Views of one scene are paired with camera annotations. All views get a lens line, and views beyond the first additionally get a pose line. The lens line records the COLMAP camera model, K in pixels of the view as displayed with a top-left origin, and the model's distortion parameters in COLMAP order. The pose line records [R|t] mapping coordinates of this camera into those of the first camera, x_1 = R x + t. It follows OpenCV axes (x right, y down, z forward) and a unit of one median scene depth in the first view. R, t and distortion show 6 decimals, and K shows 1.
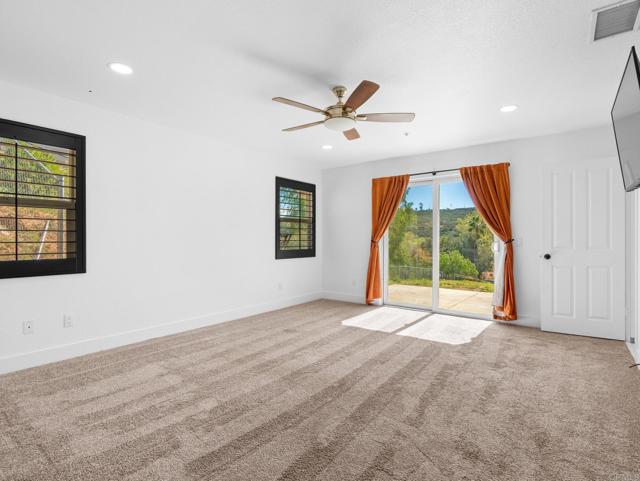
lens RADIAL K [[326.0, 0, 320.0], [0, 326.0, 239.5], [0, 0, 1]] dist [-0.007605, 0.003424]
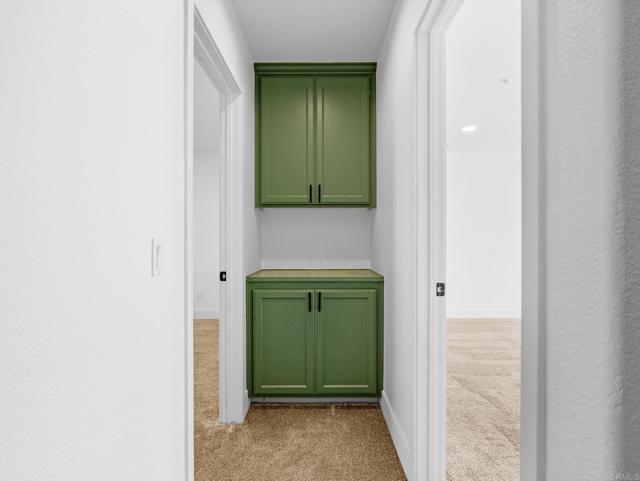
lens RADIAL K [[326.0, 0, 319.3], [0, 326.0, 240.9], [0, 0, 1]] dist [-0.007605, 0.003424]
pose [[0.596690, -0.005123, -0.802455, 0.220458], [0.002880, 0.999987, -0.004243, -0.001964], [0.802467, 0.000221, 0.596697, -0.539034]]
